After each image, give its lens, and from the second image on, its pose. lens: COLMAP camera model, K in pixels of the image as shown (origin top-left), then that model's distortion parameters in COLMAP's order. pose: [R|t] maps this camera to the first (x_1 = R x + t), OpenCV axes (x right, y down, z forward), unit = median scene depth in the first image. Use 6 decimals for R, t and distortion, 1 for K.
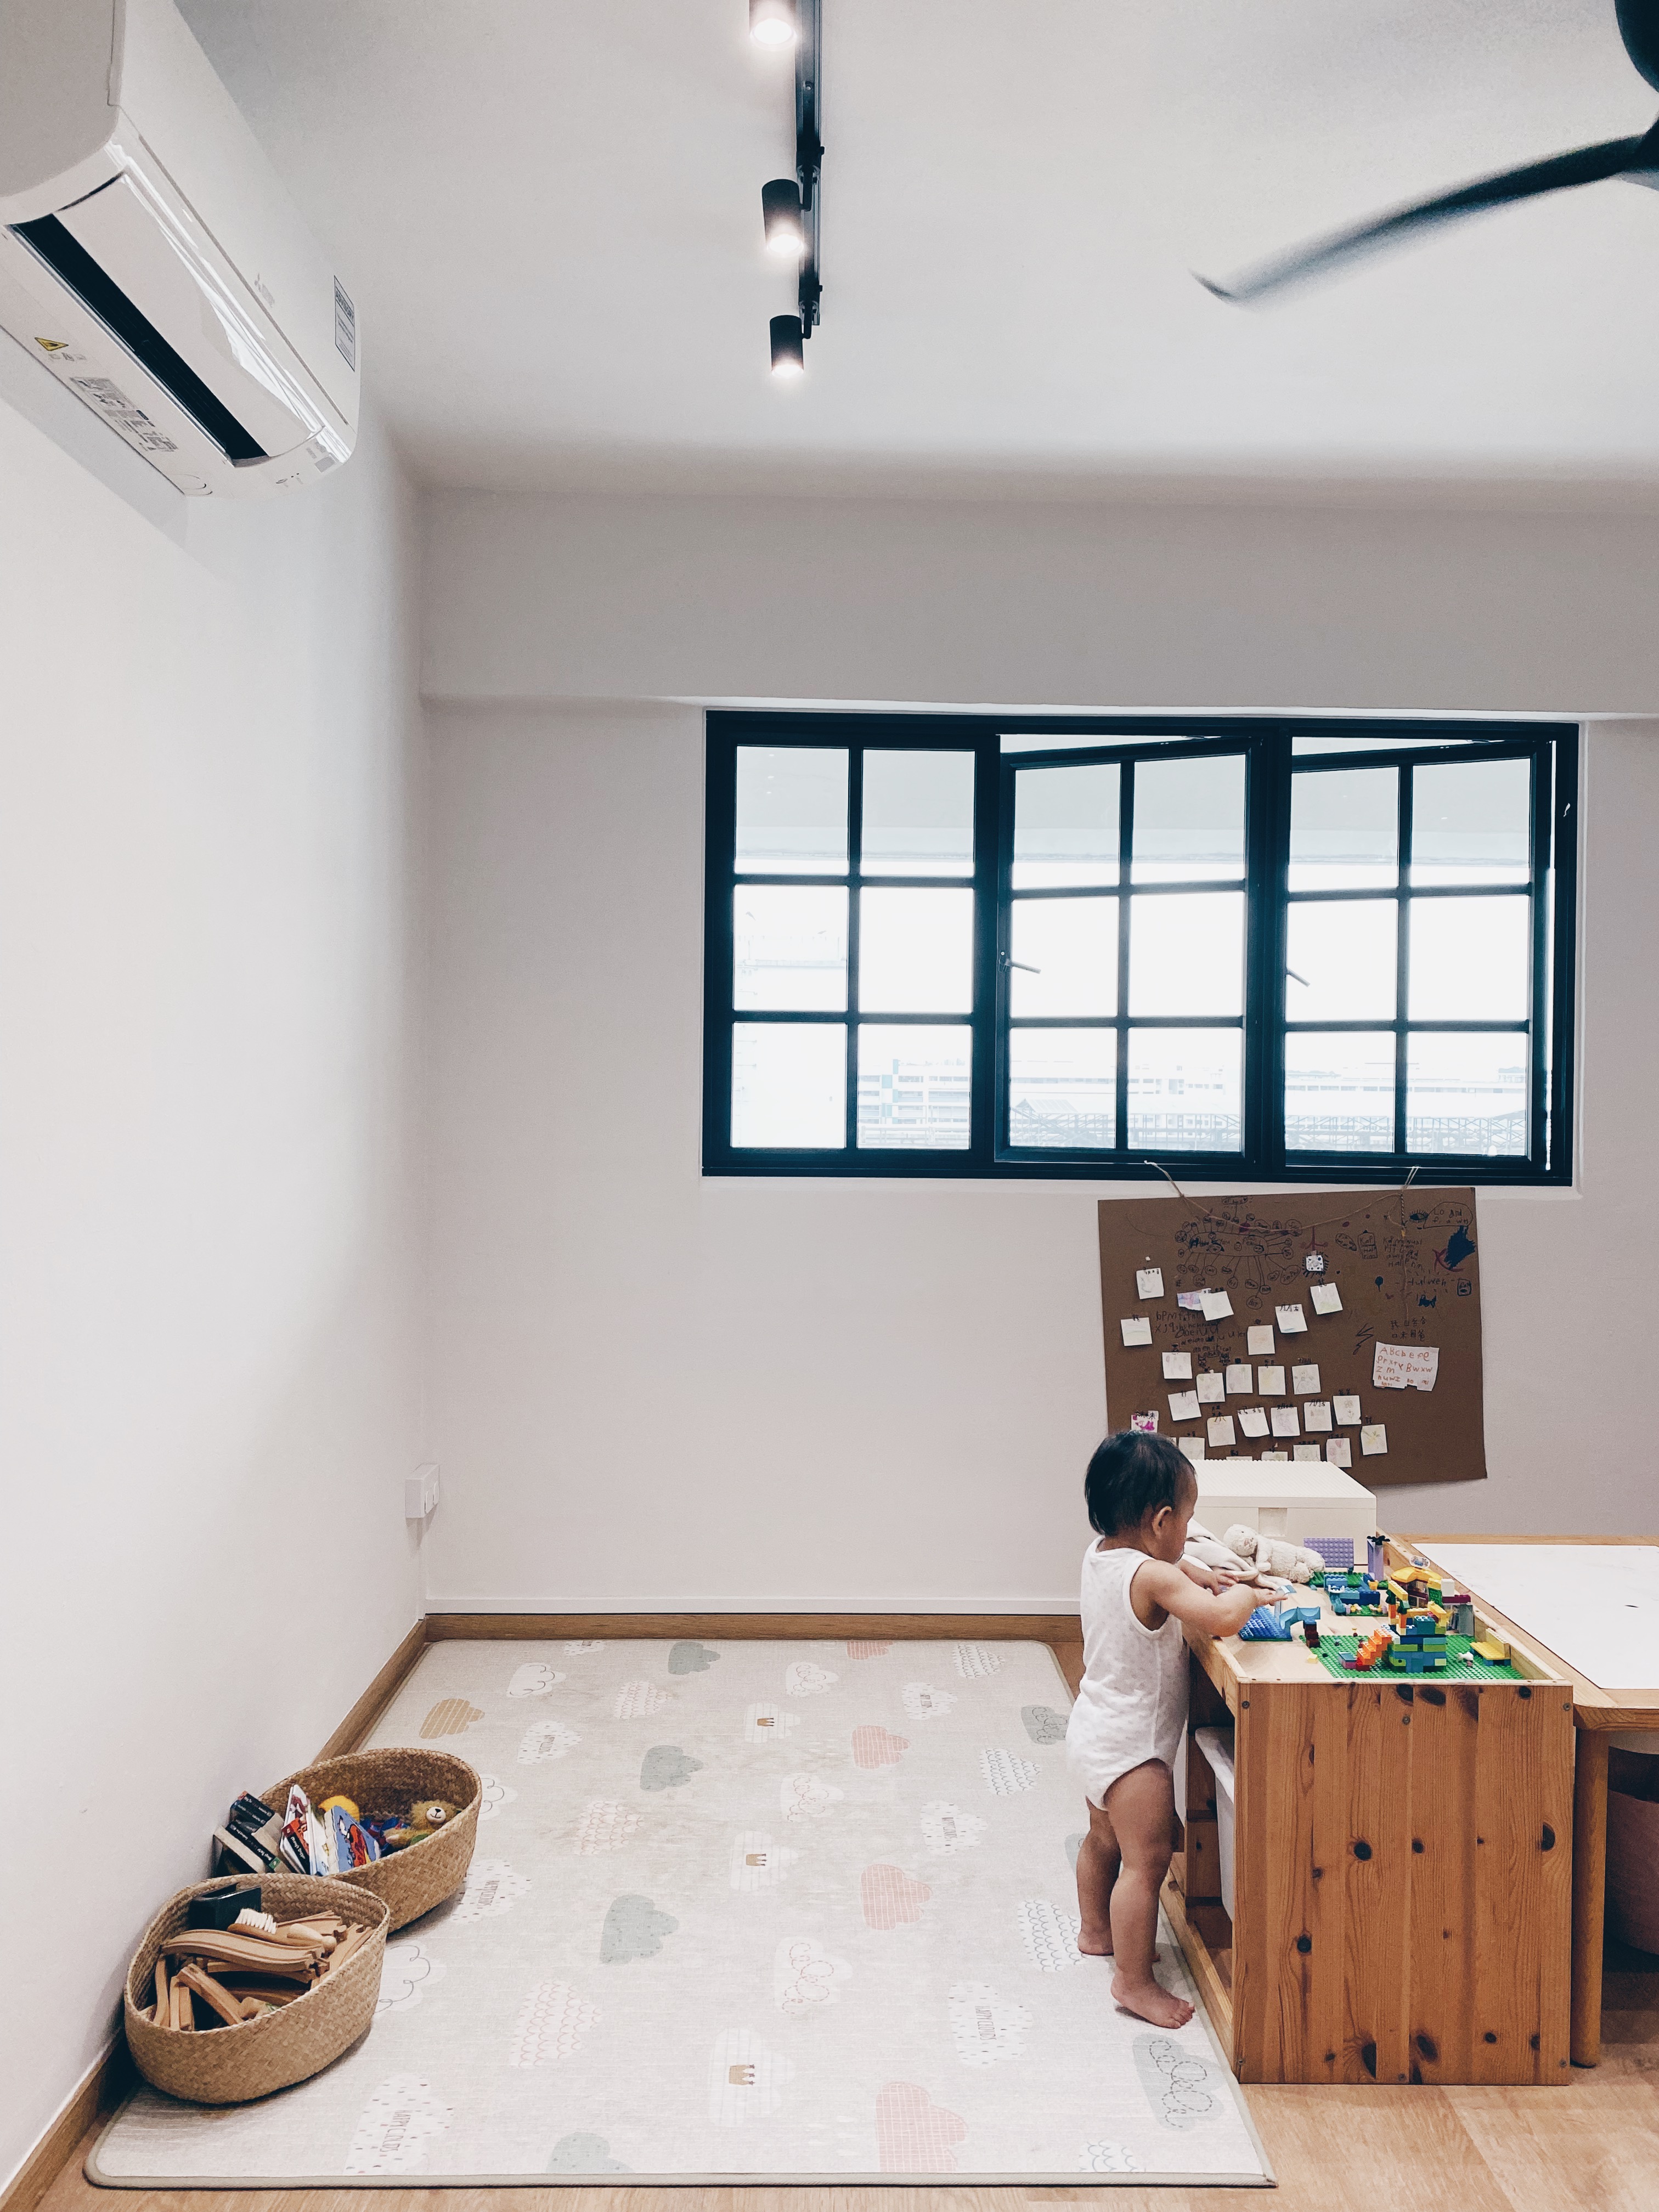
lens RADIAL K [[1671.5, 0, 827.6], [0, 1671.5, 1091.4], [0, 0, 1]] dist [0.027730, -0.026379]
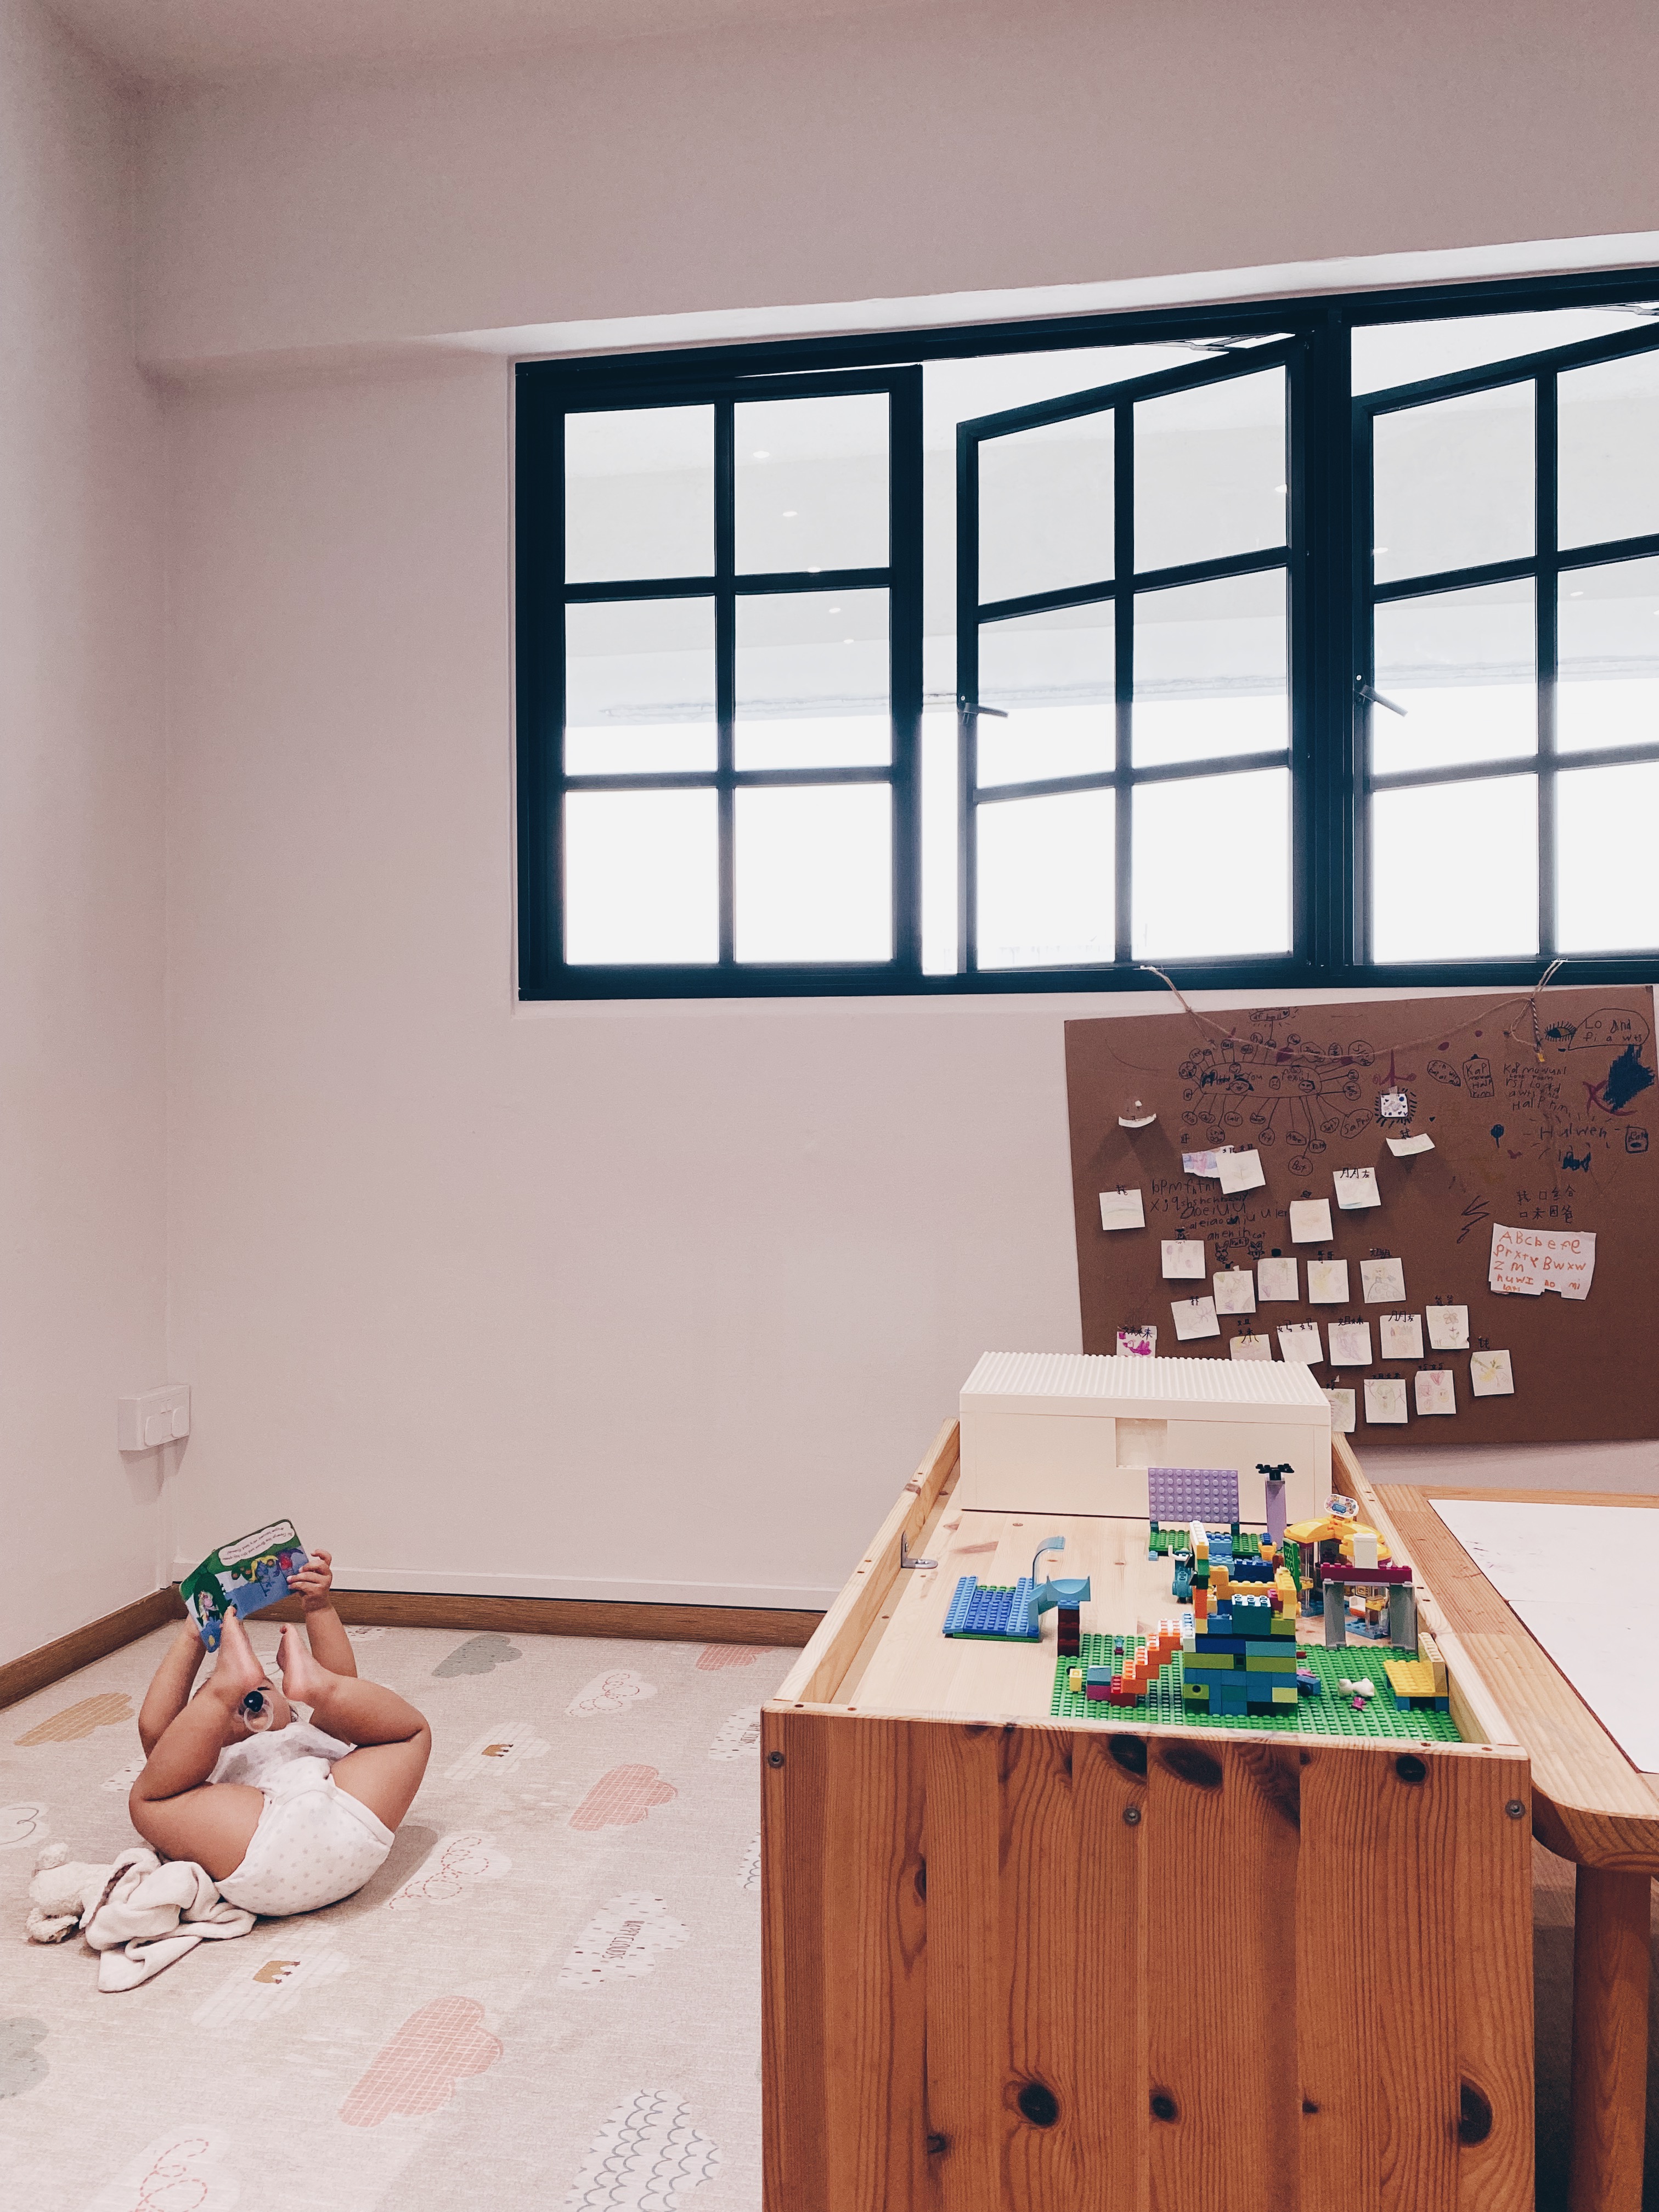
lens RADIAL K [[1671.5, 0, 833.4], [0, 1671.5, 1113.8], [0, 0, 1]] dist [0.027730, -0.026379]
pose [[0.982264, -0.013953, -0.186983, 0.197526], [0.013235, 0.999899, -0.005086, 0.106563], [0.187035, 0.002521, 0.982350, 0.308448]]
